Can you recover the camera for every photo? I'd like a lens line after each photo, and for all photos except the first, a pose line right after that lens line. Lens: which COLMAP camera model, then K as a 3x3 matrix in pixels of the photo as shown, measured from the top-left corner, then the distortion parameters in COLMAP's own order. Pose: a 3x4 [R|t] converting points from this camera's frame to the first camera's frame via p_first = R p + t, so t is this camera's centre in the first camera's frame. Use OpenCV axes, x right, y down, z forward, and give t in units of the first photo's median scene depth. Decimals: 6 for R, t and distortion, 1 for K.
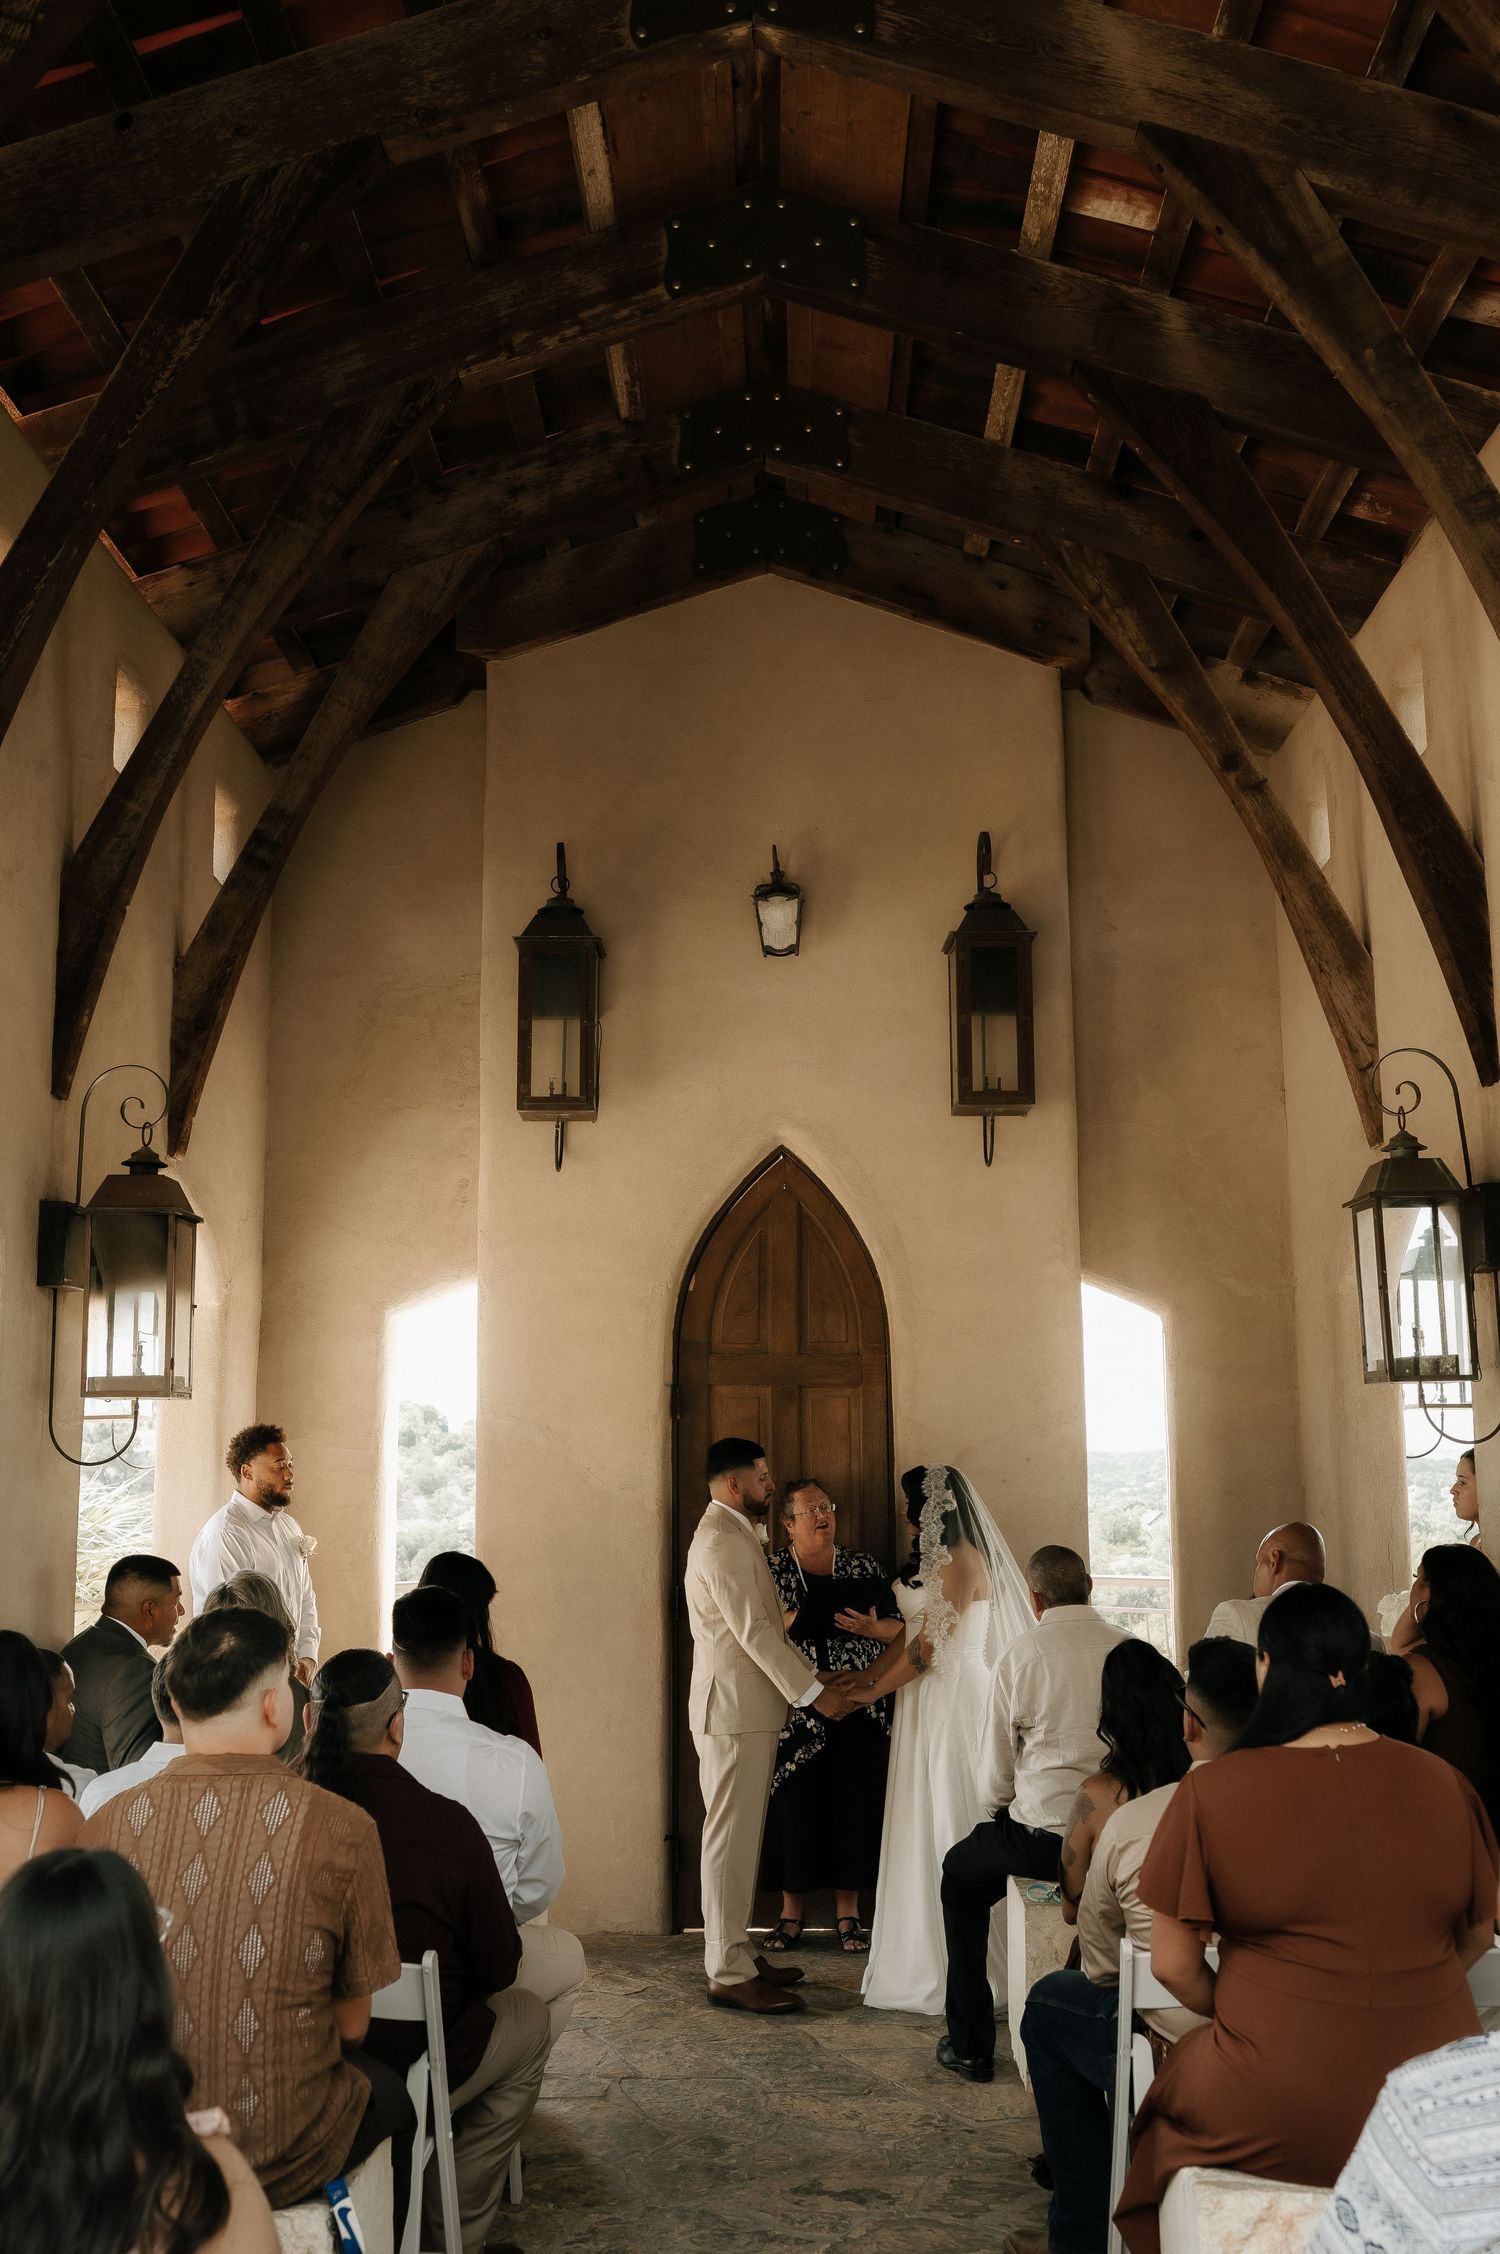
lens RADIAL K [[2248.8, 0, 762.0], [0, 2248.8, 1134.9], [0, 0, 1]] dist [-0.022685, -0.011767]
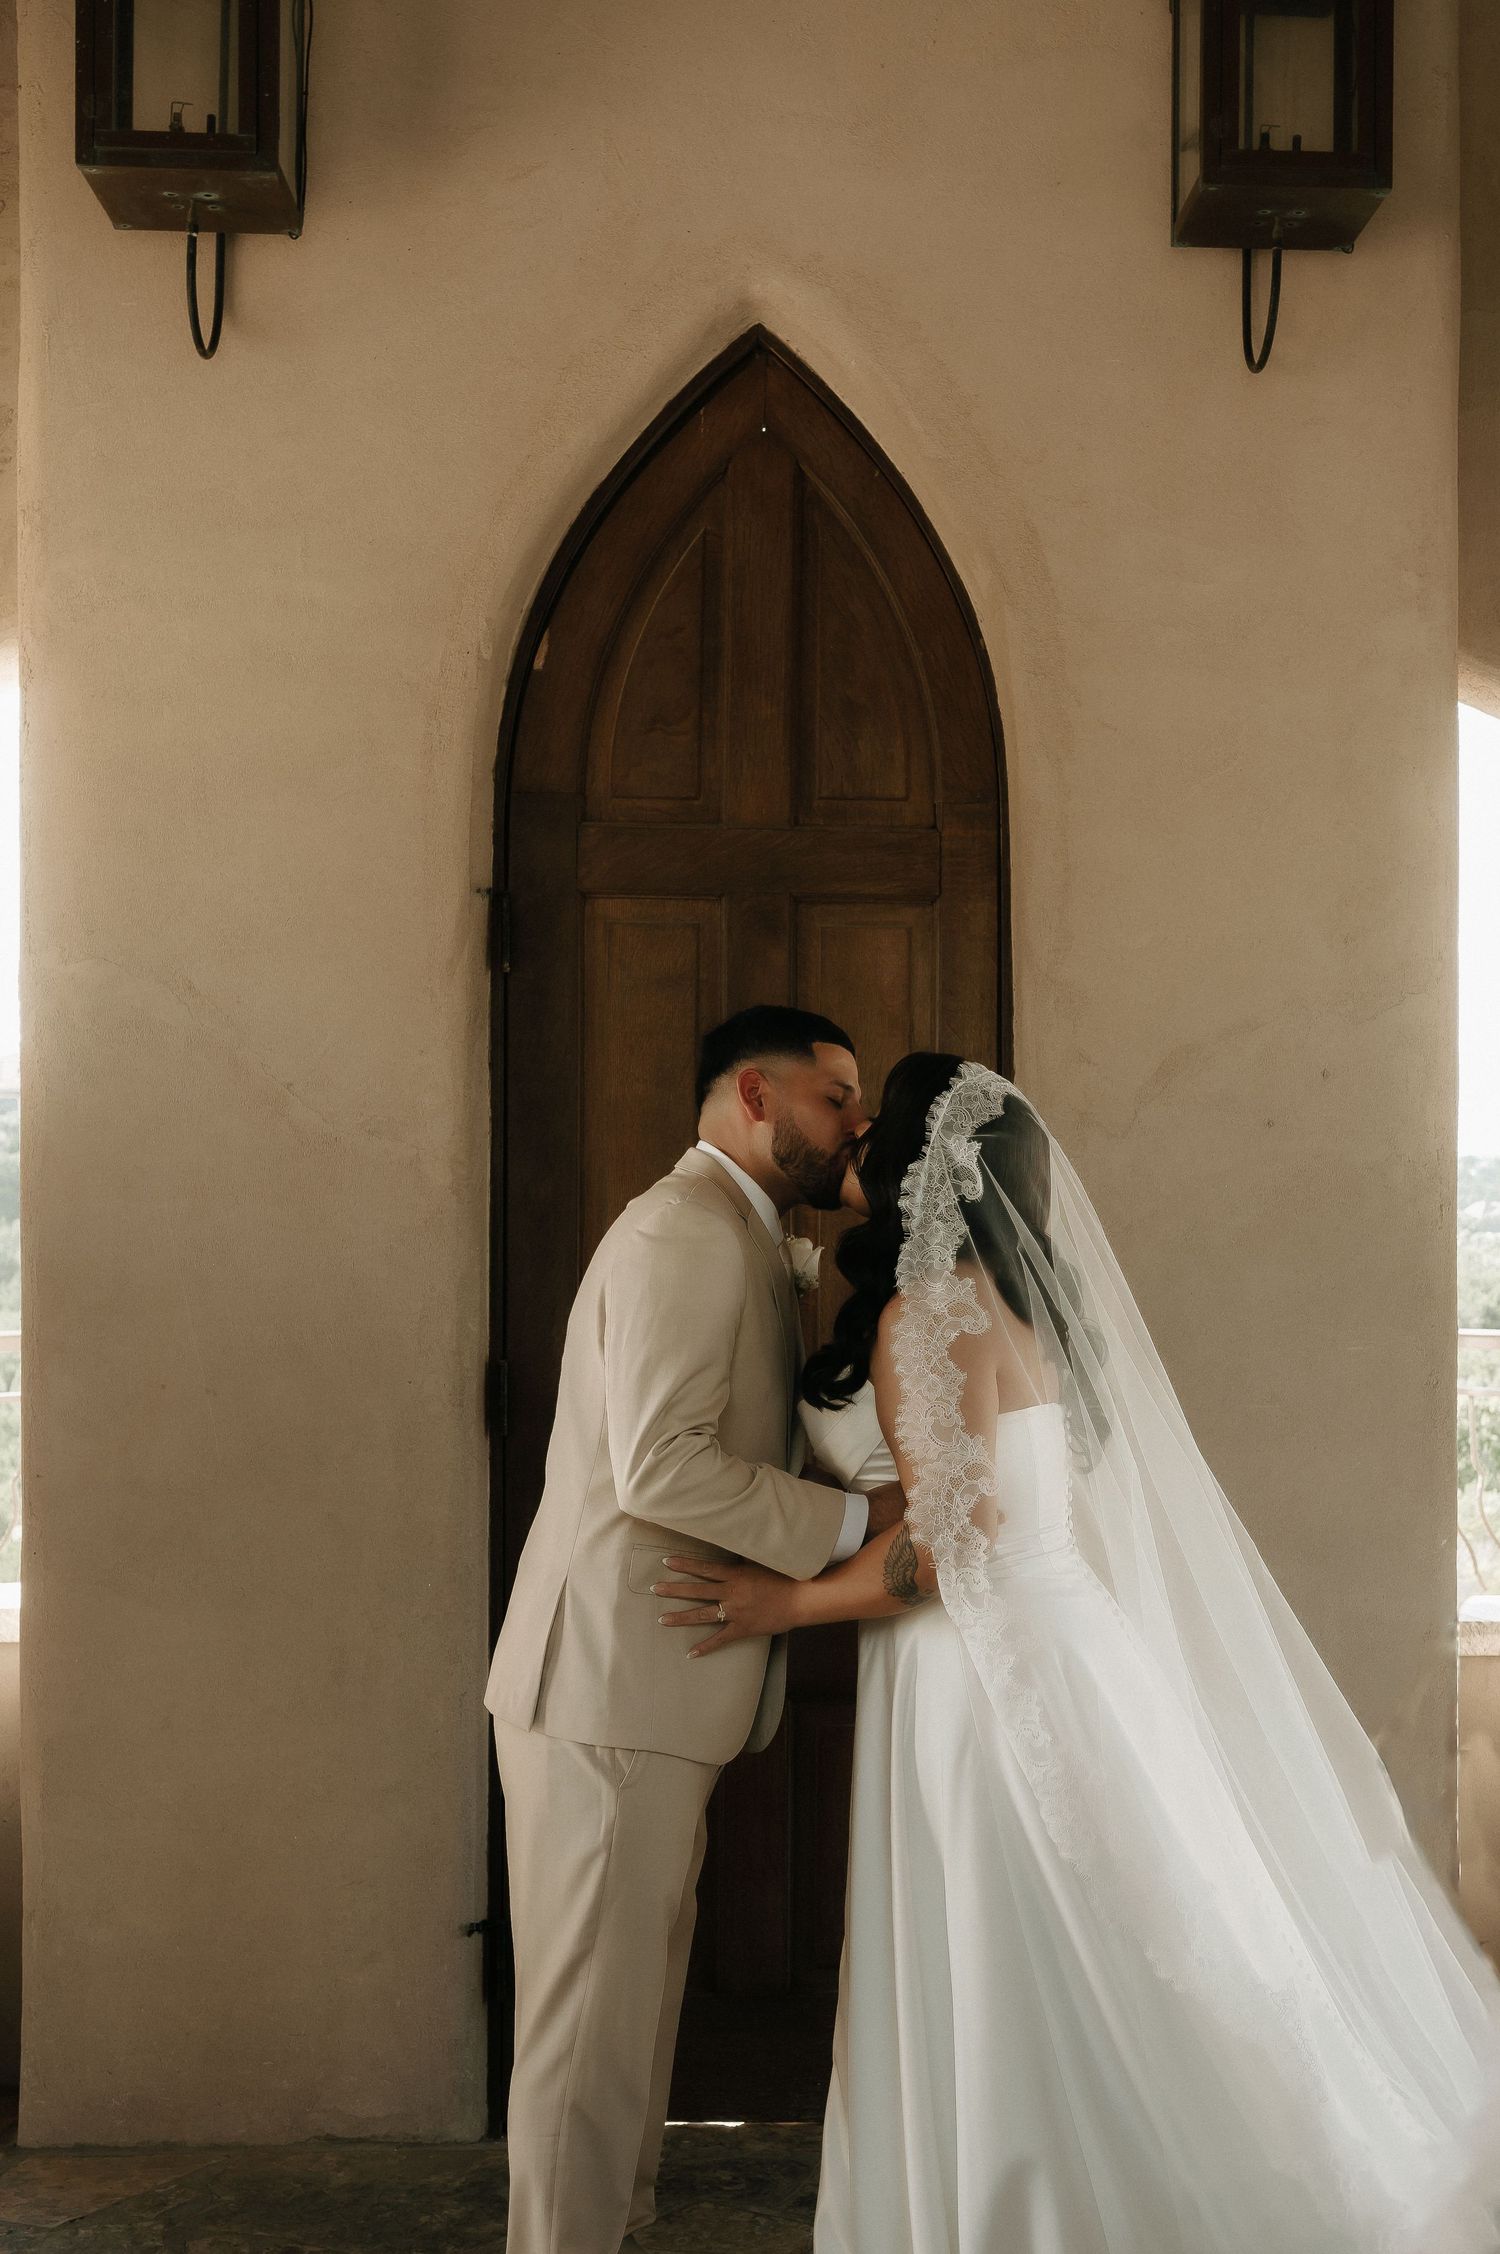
lens RADIAL K [[2248.8, 0, 762.0], [0, 2248.8, 1134.9], [0, 0, 1]] dist [-0.022685, -0.011767]
pose [[0.999924, 0.011675, 0.004061, 0.009668], [-0.012121, 0.990552, 0.136604, 0.100120], [-0.002428, -0.136643, 0.990617, 0.587648]]
